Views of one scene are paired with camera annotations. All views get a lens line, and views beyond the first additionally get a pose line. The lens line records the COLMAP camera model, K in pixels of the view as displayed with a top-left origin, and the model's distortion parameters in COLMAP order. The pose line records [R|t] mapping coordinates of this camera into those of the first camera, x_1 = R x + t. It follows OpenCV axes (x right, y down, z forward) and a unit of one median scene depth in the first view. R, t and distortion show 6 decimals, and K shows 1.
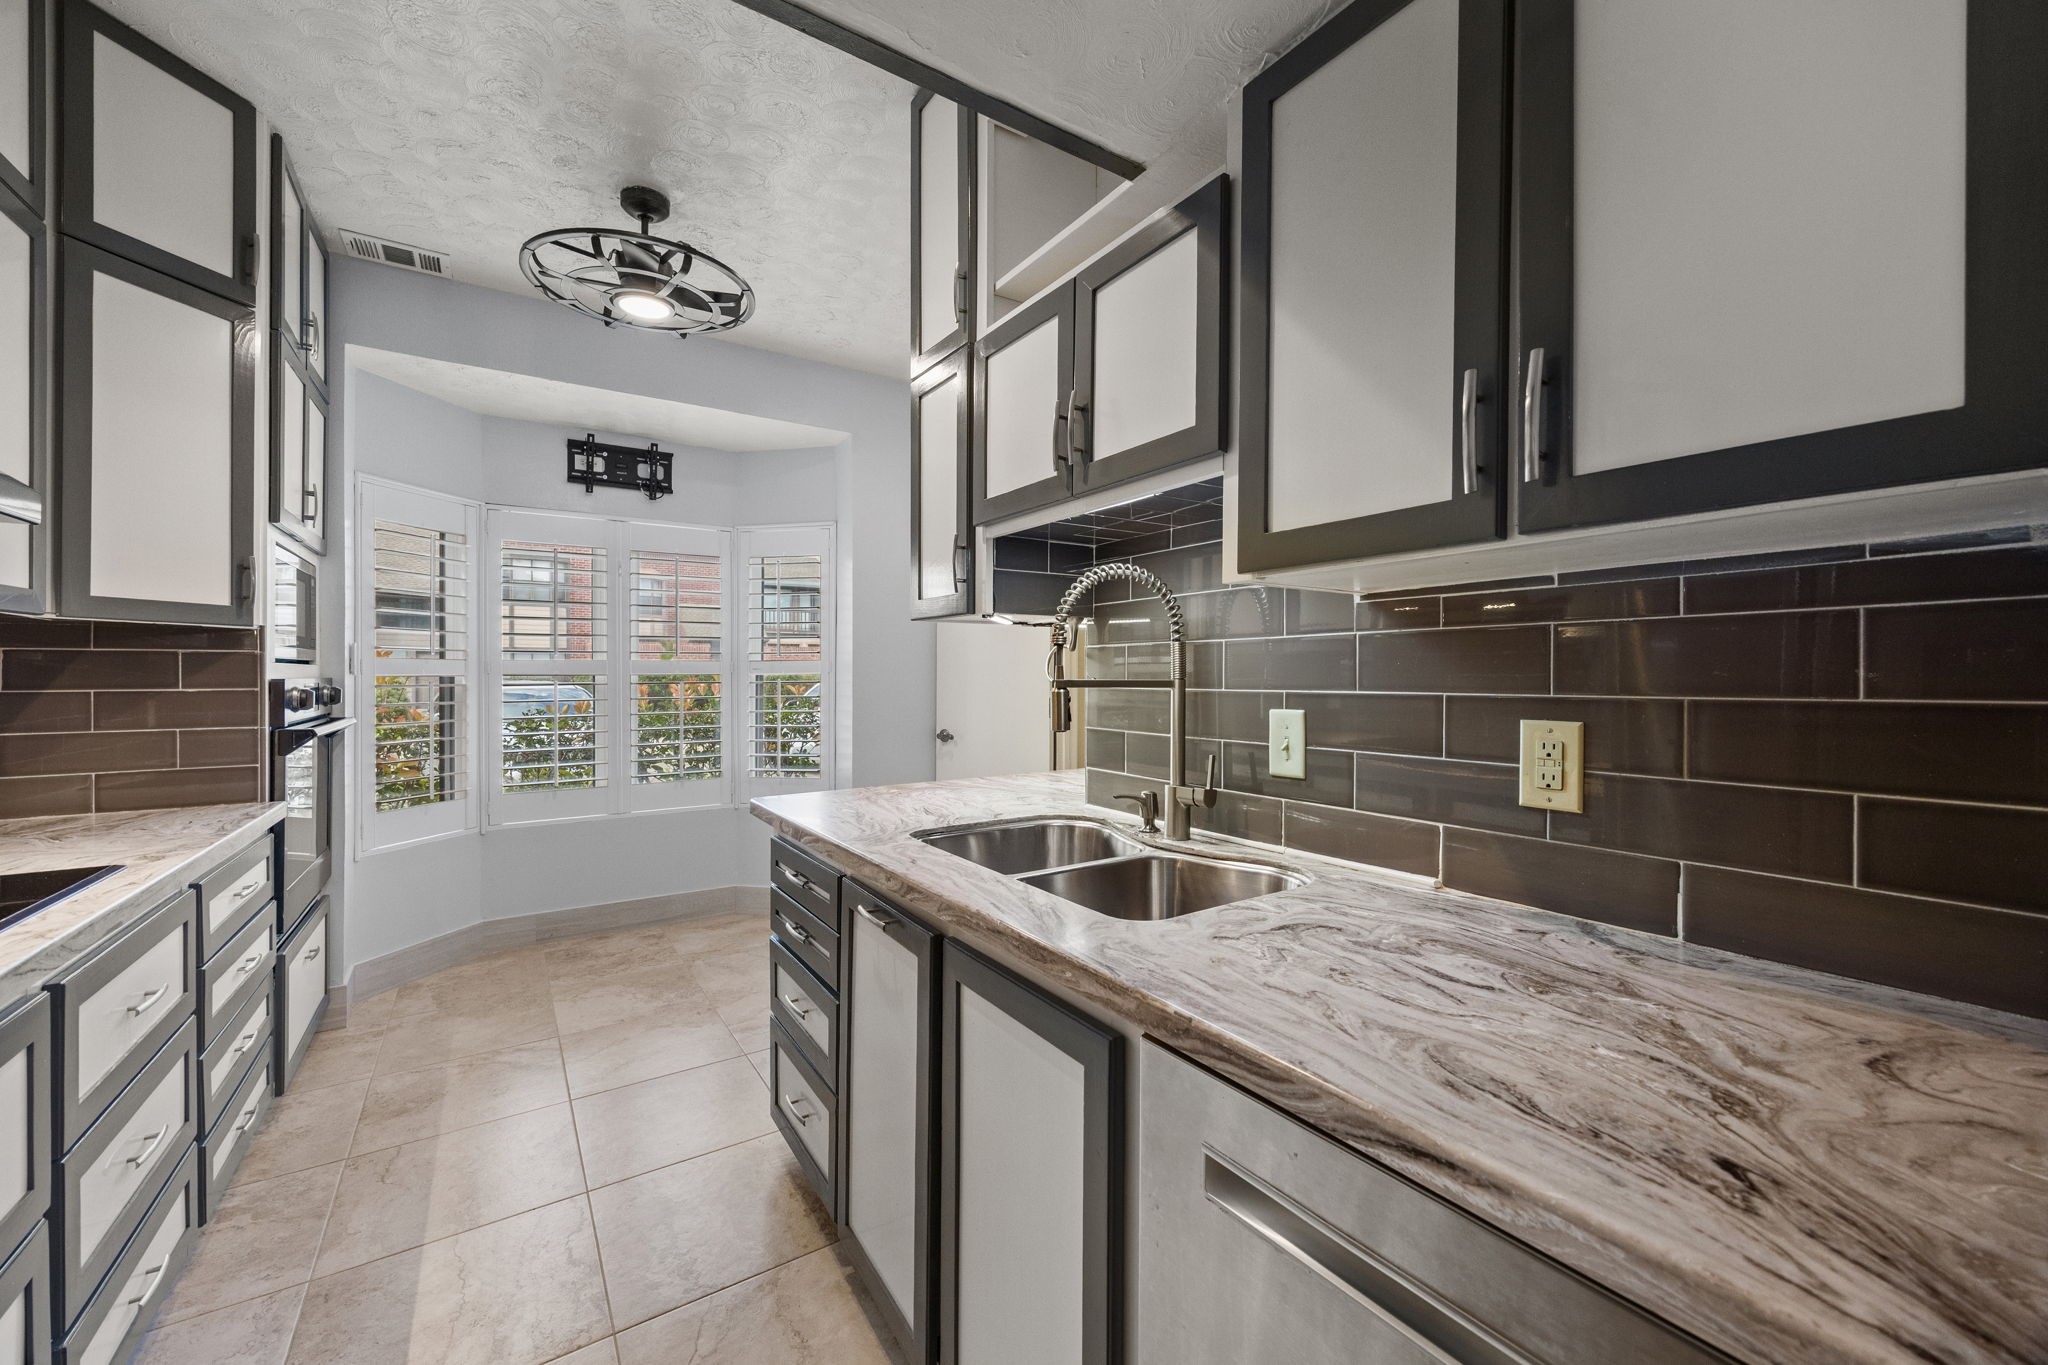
lens RADIAL K [[770.8, 0, 1009.4], [0, 770.8, 673.7], [0, 0, 1]] dist [-0.000281, -0.000750]
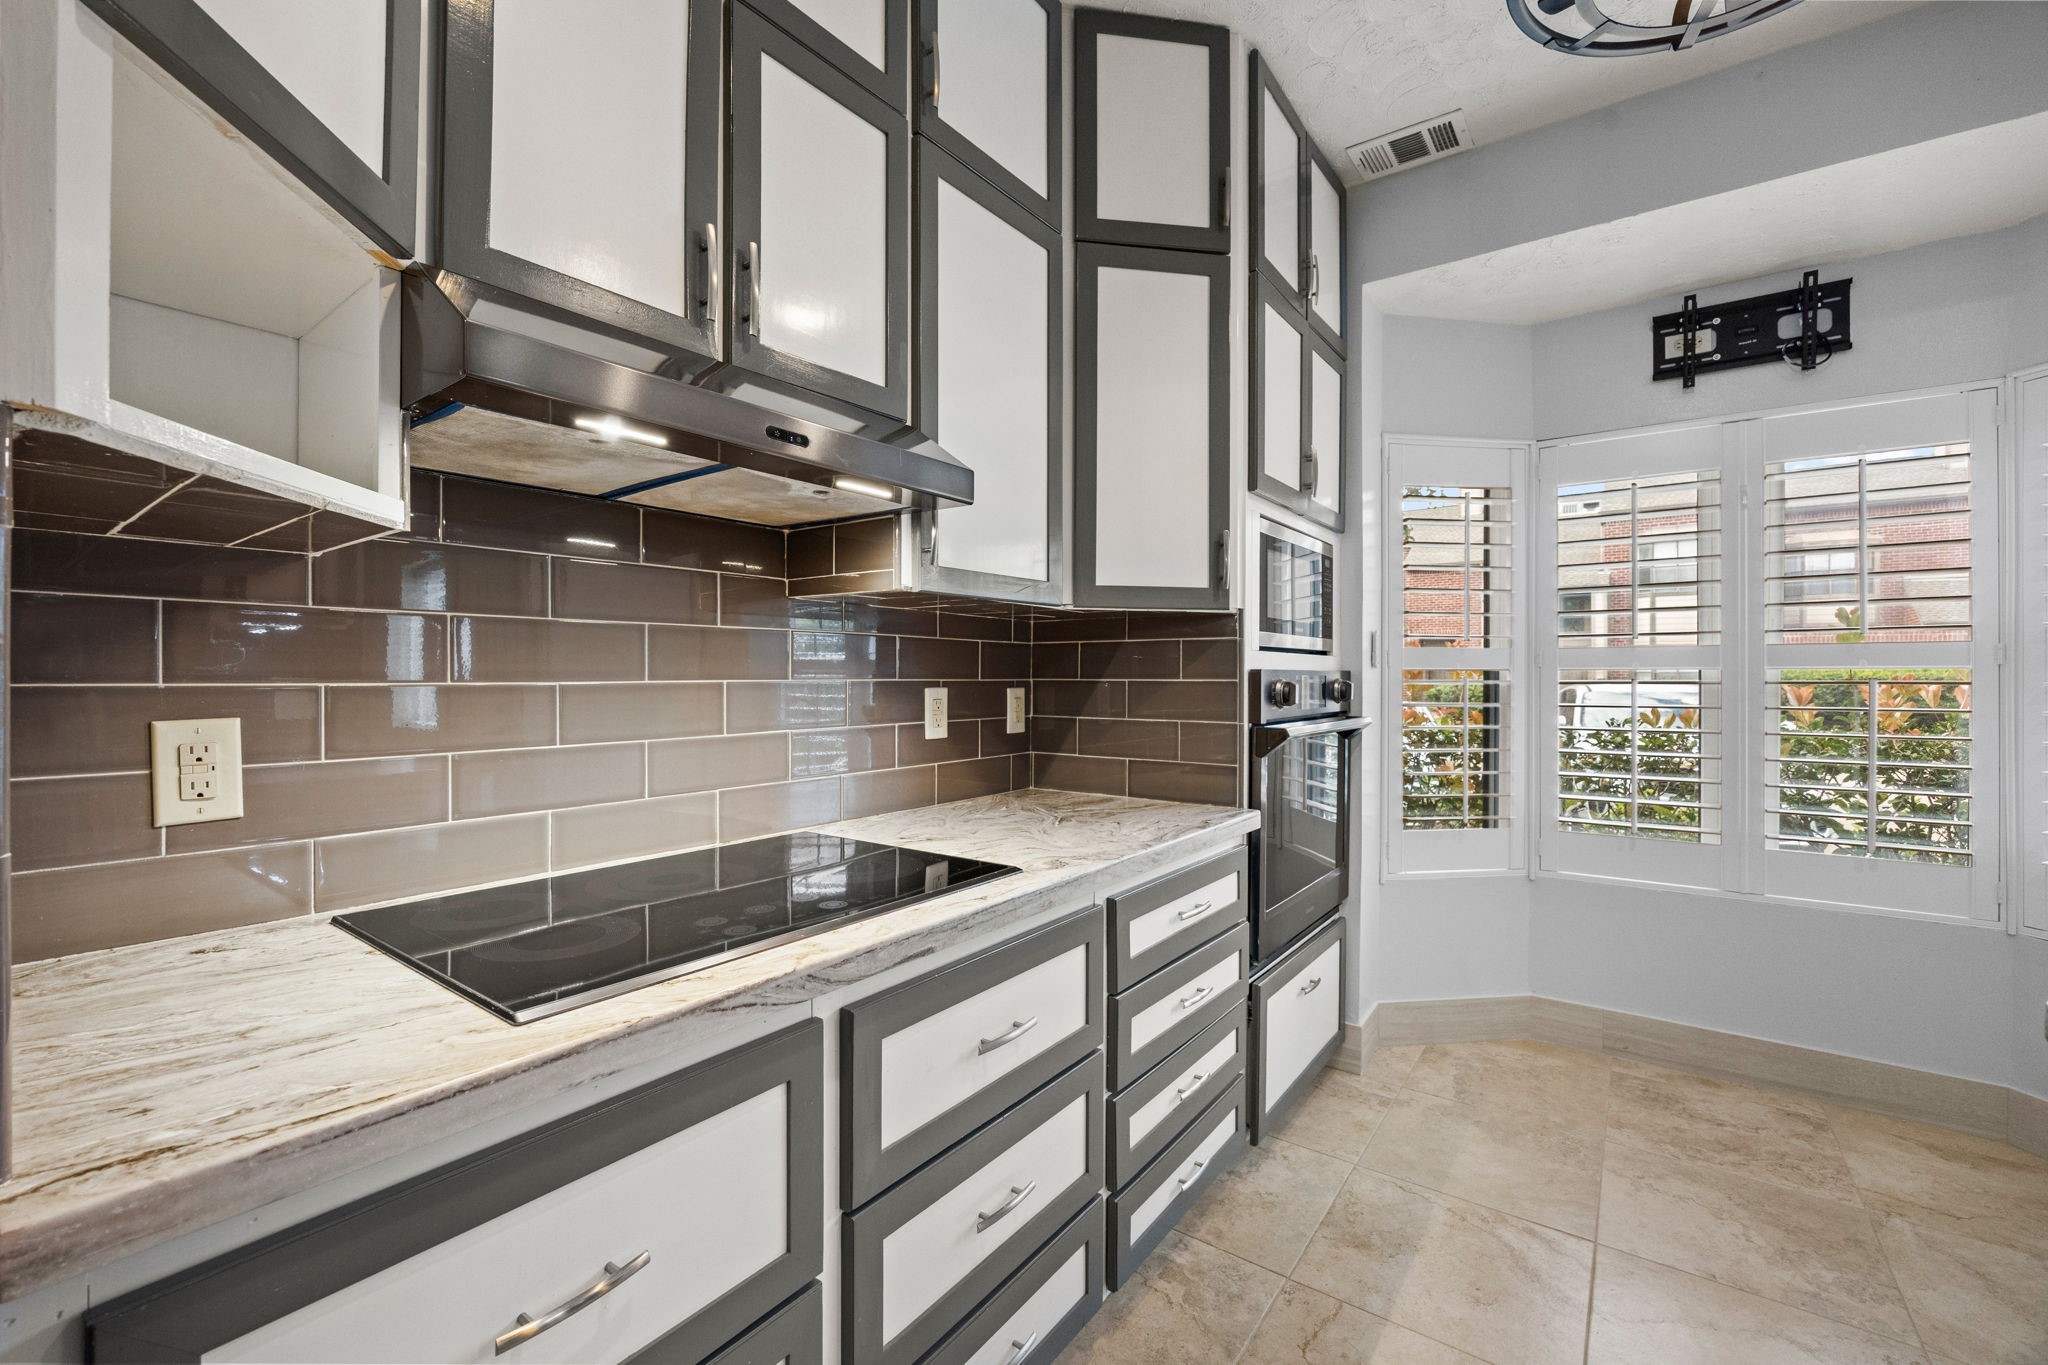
lens RADIAL K [[840.1, 0, 1042.2], [0, 840.1, 674.1], [0, 0, 1]] dist [-0.008511, 0.000094]
pose [[0.352471, -0.000250, -0.935823, -0.106692], [-0.002178, 0.999997, -0.001087, 0.010787], [0.935820, 0.002421, 0.352469, 0.328613]]
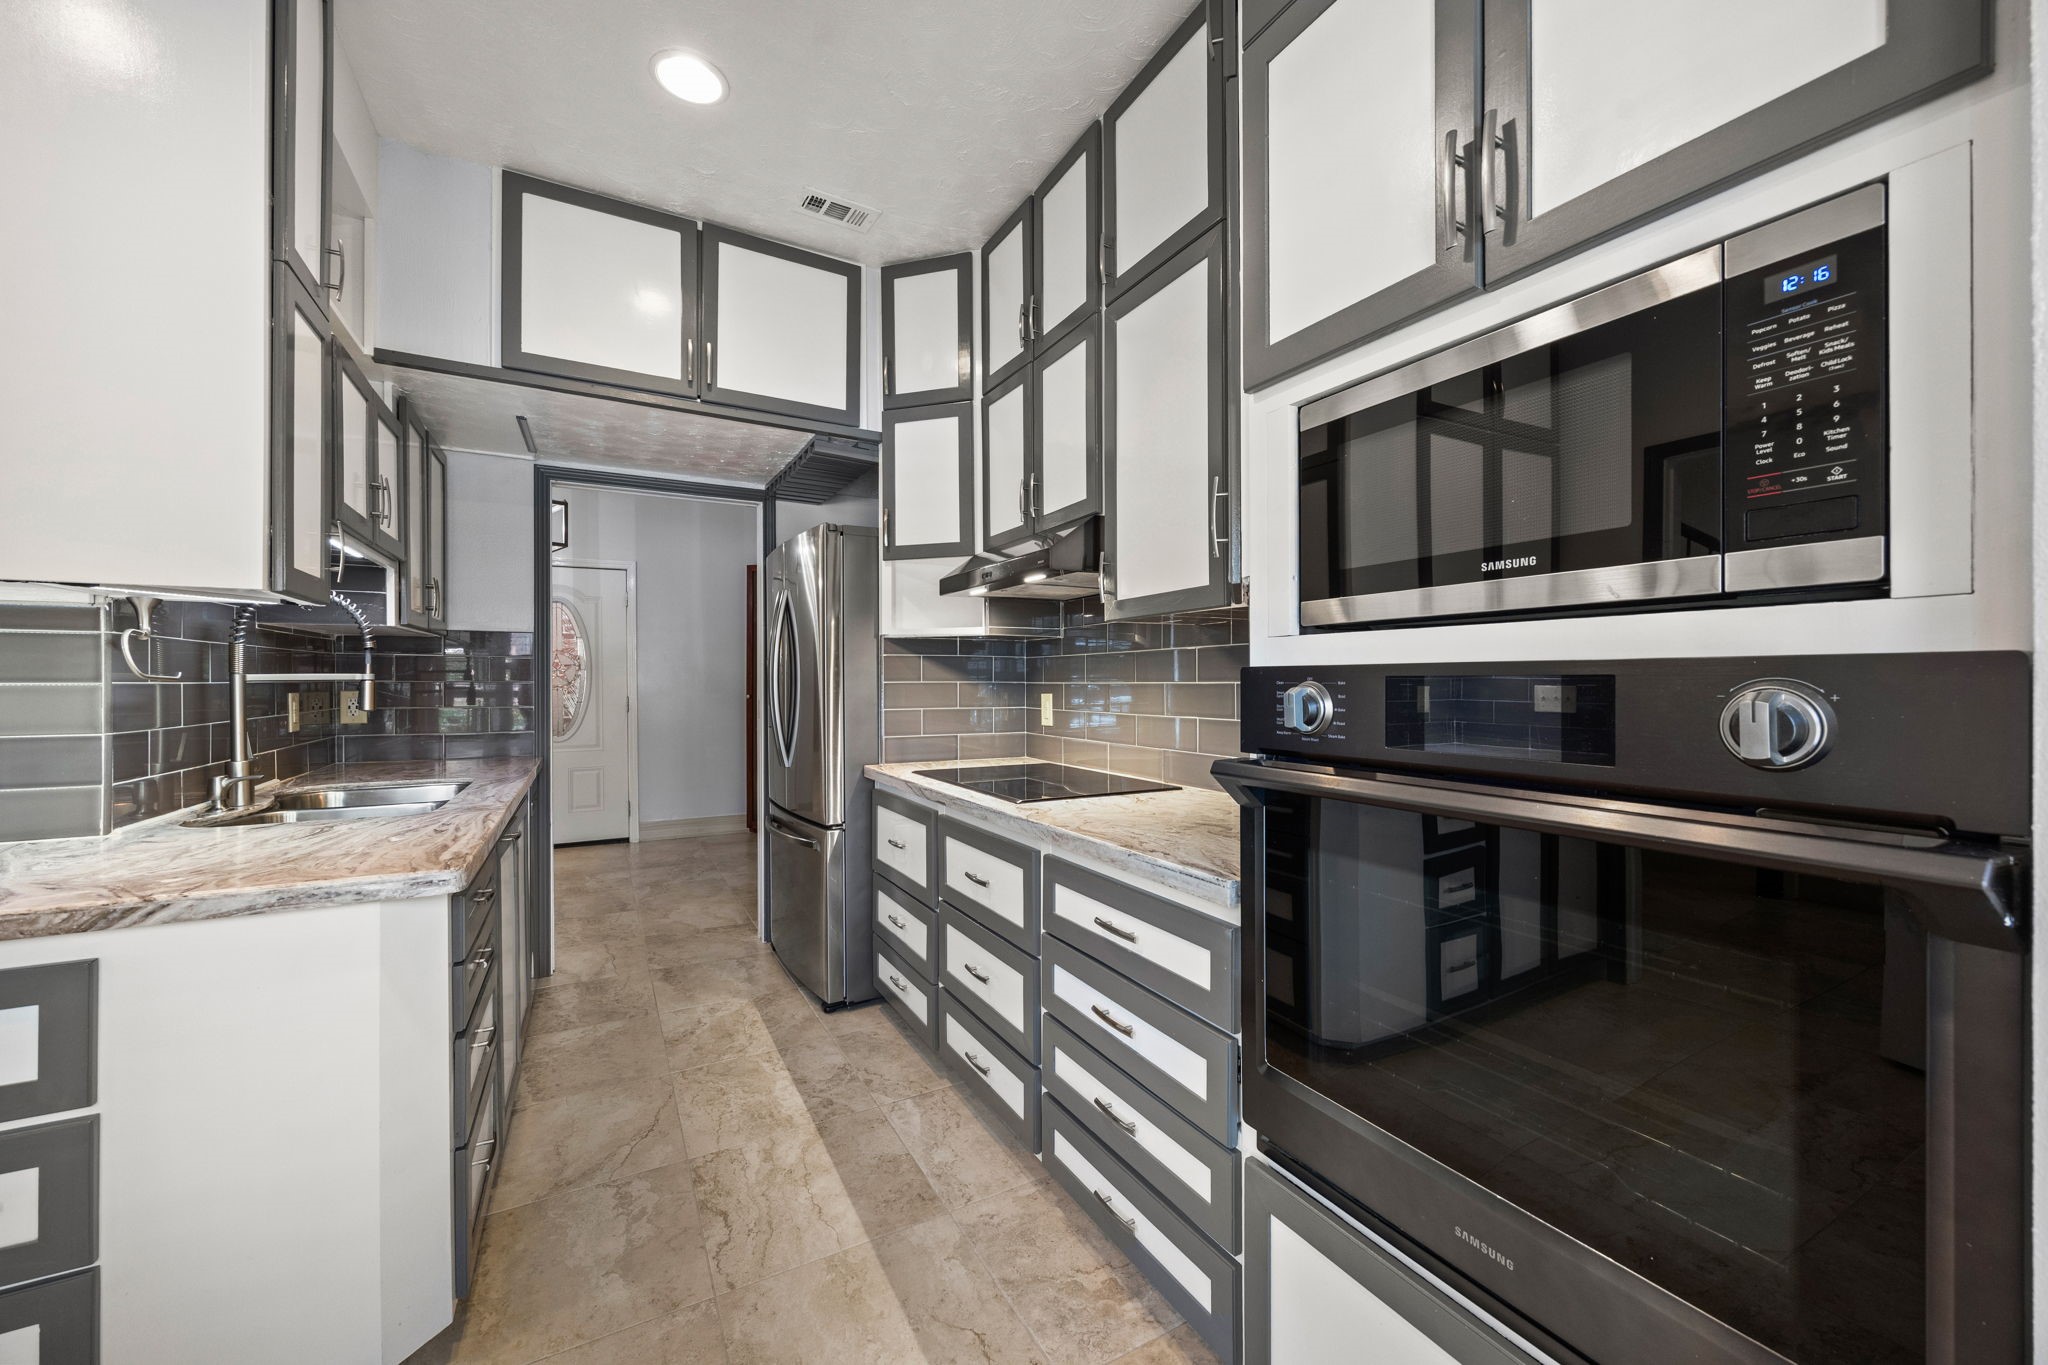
lens RADIAL K [[770.8, 0, 1009.1], [0, 770.8, 682.2], [0, 0, 1]] dist [-0.000281, -0.000750]
pose [[-0.995797, 0.001753, 0.091566, -0.642033], [0.002180, 0.999987, 0.004568, 0.009614], [-0.091557, 0.004748, -0.995789, 1.221295]]
